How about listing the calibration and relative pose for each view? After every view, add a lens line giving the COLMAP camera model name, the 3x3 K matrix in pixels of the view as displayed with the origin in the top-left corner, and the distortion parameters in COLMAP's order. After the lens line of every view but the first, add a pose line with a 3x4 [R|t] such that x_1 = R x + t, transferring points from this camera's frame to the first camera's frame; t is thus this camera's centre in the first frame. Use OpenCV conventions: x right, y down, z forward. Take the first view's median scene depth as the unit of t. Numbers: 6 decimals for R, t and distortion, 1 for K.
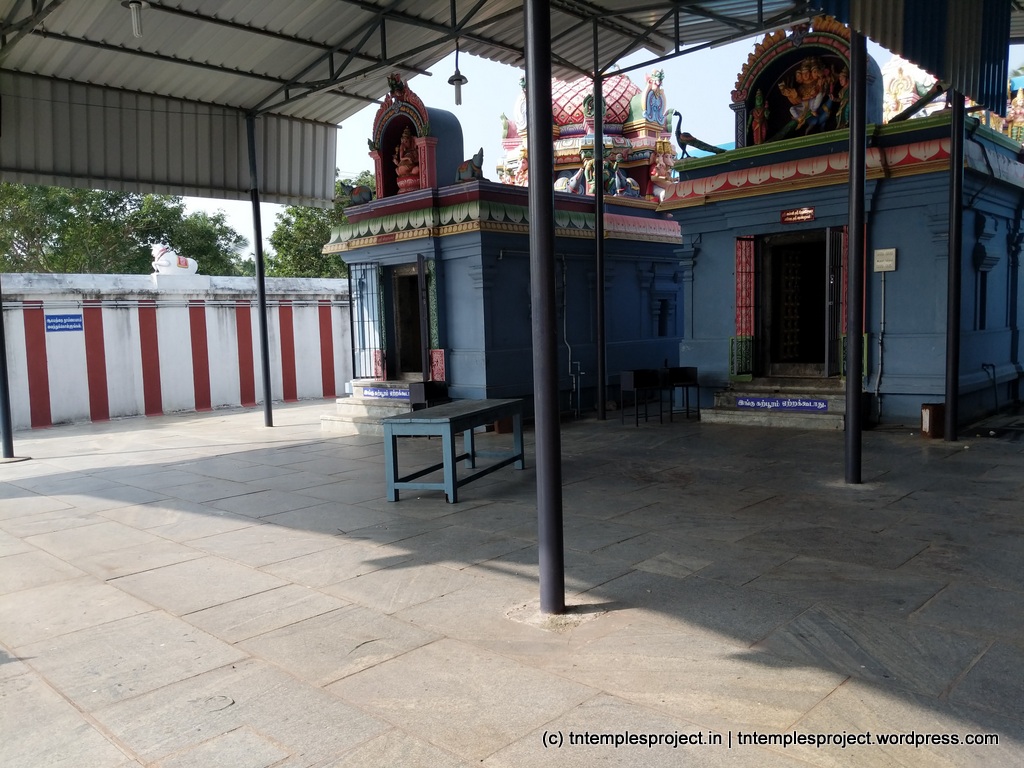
lens RADIAL K [[810.3, 0, 510.1], [0, 810.3, 400.0], [0, 0, 1]] dist [0.051215, -0.100621]
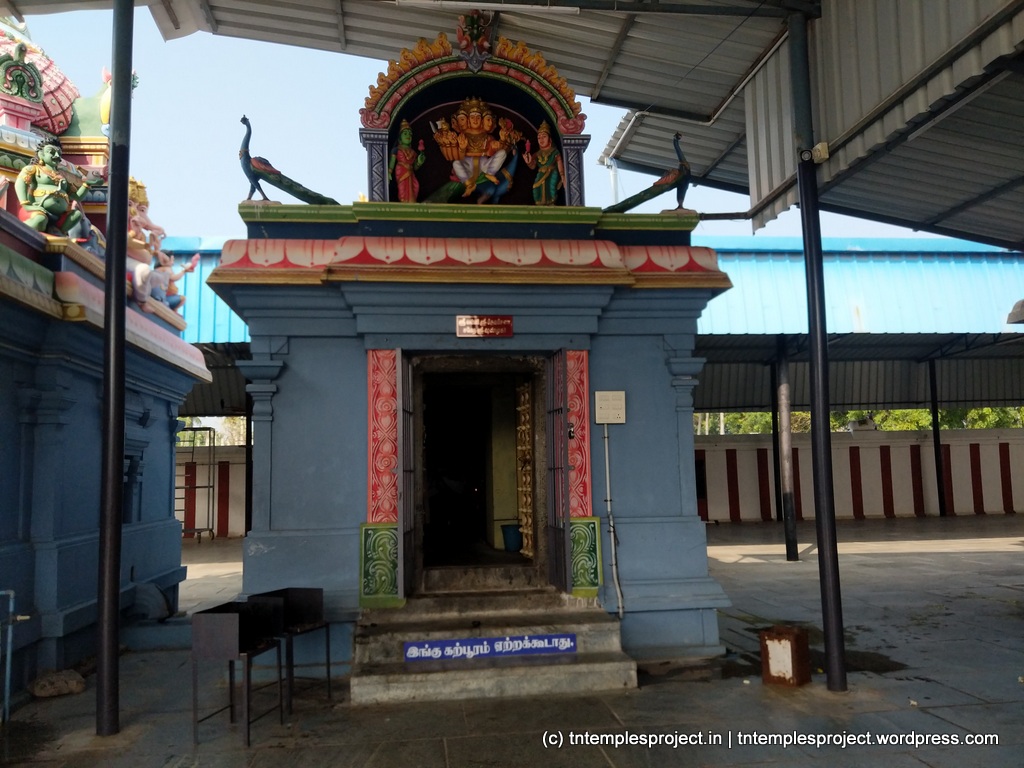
lens RADIAL K [[810.3, 0, 510.1], [0, 810.3, 400.0], [0, 0, 1]] dist [0.051215, -0.100621]
pose [[0.630531, 0.094025, 0.770448, -0.099337], [0.070110, 0.981678, -0.177181, -0.059685], [-0.772991, 0.165734, 0.612387, 0.604133]]
